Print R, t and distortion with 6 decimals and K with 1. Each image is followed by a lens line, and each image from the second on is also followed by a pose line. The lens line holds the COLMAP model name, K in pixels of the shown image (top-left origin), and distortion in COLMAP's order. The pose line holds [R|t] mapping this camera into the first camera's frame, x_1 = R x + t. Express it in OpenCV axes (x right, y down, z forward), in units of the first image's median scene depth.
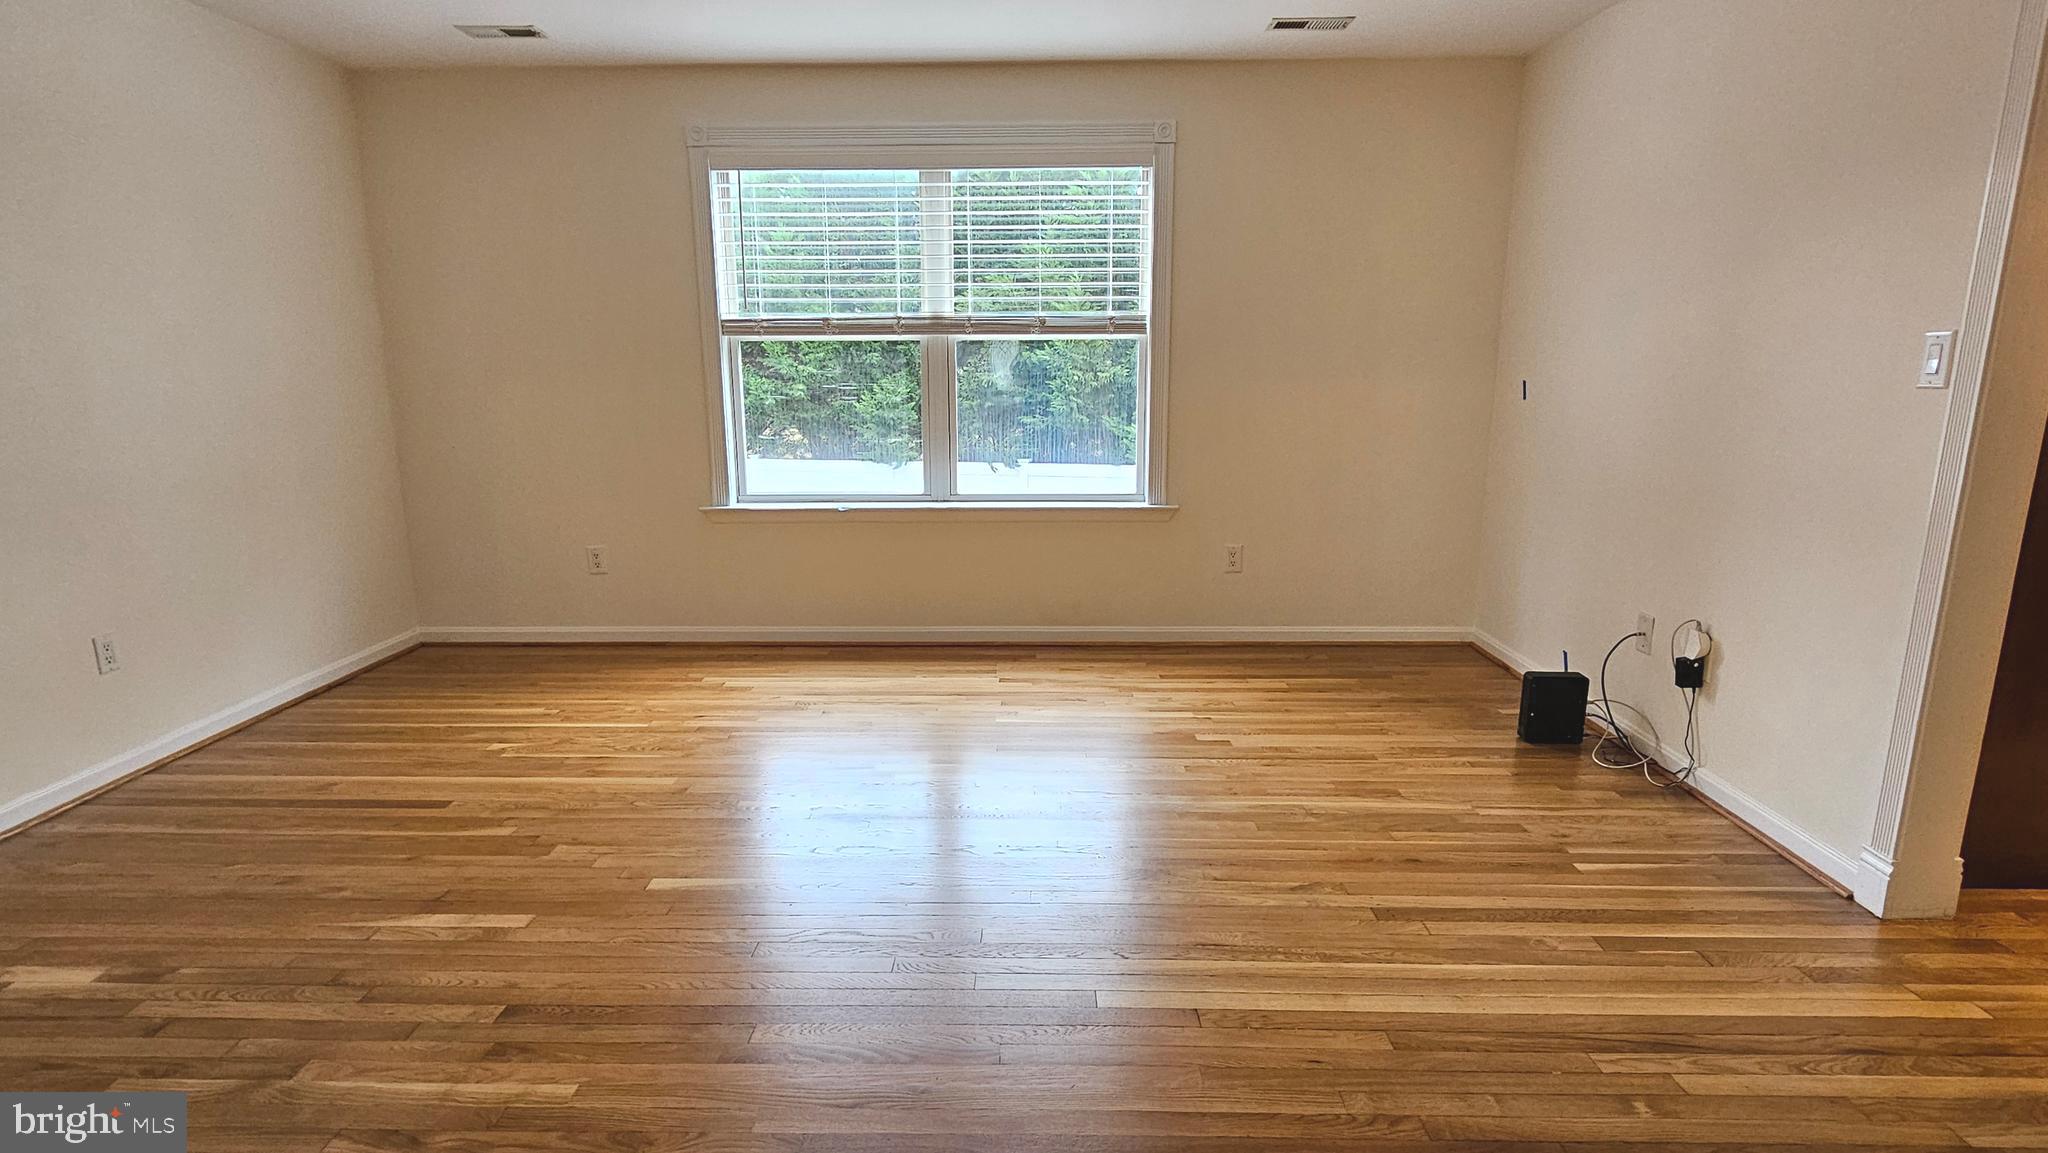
lens RADIAL K [[1069.8, 0, 1026.4], [0, 1069.8, 586.8], [0, 0, 1]] dist [-0.003591, -0.000704]
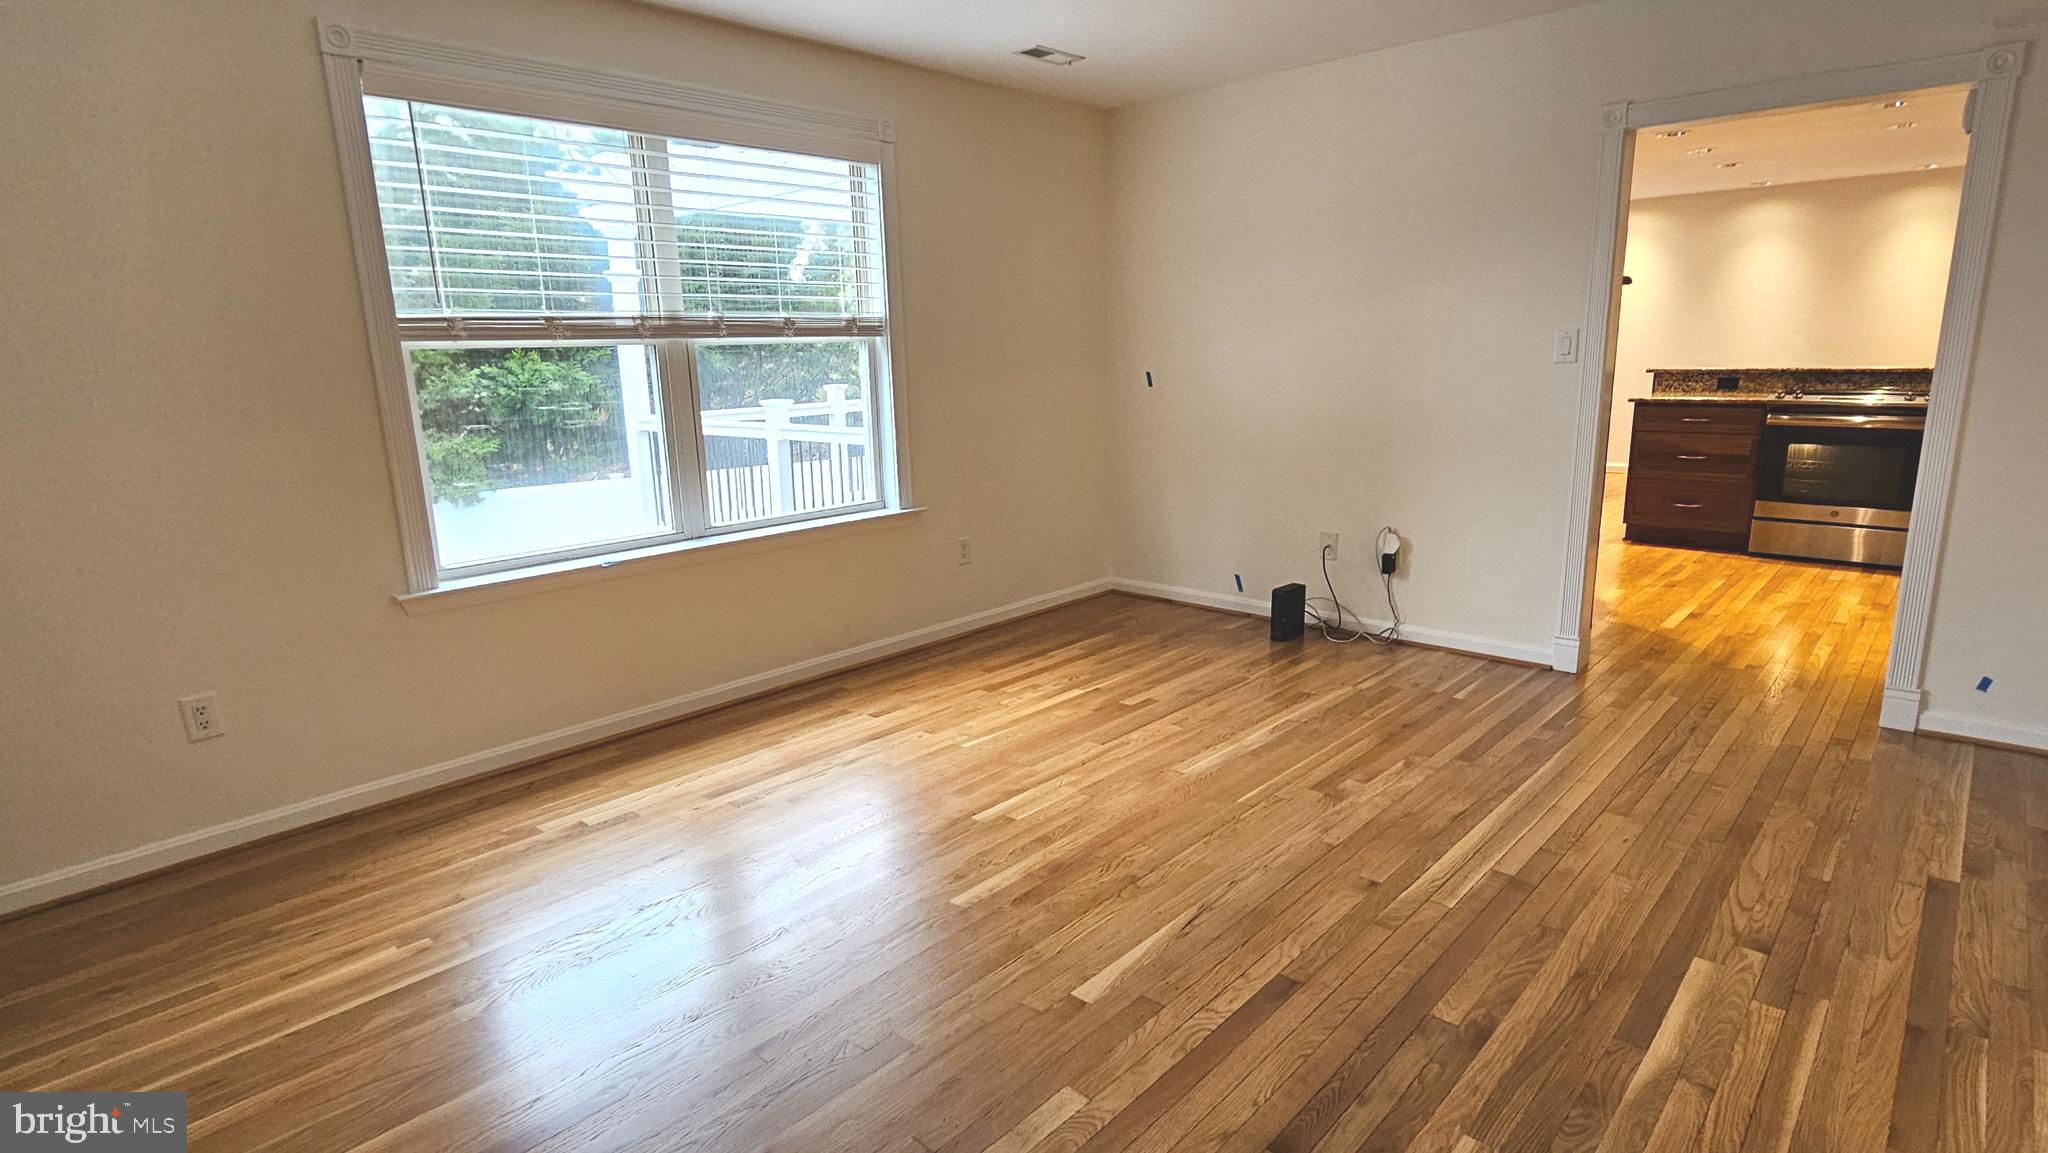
lens RADIAL K [[1069.8, 0, 1028.0], [0, 1069.8, 582.7], [0, 0, 1]] dist [-0.003591, -0.000704]
pose [[0.653680, -0.175123, 0.736229, -0.631676], [0.178672, 0.981067, 0.074723, -0.073389], [-0.735376, 0.082699, 0.672594, 0.300183]]
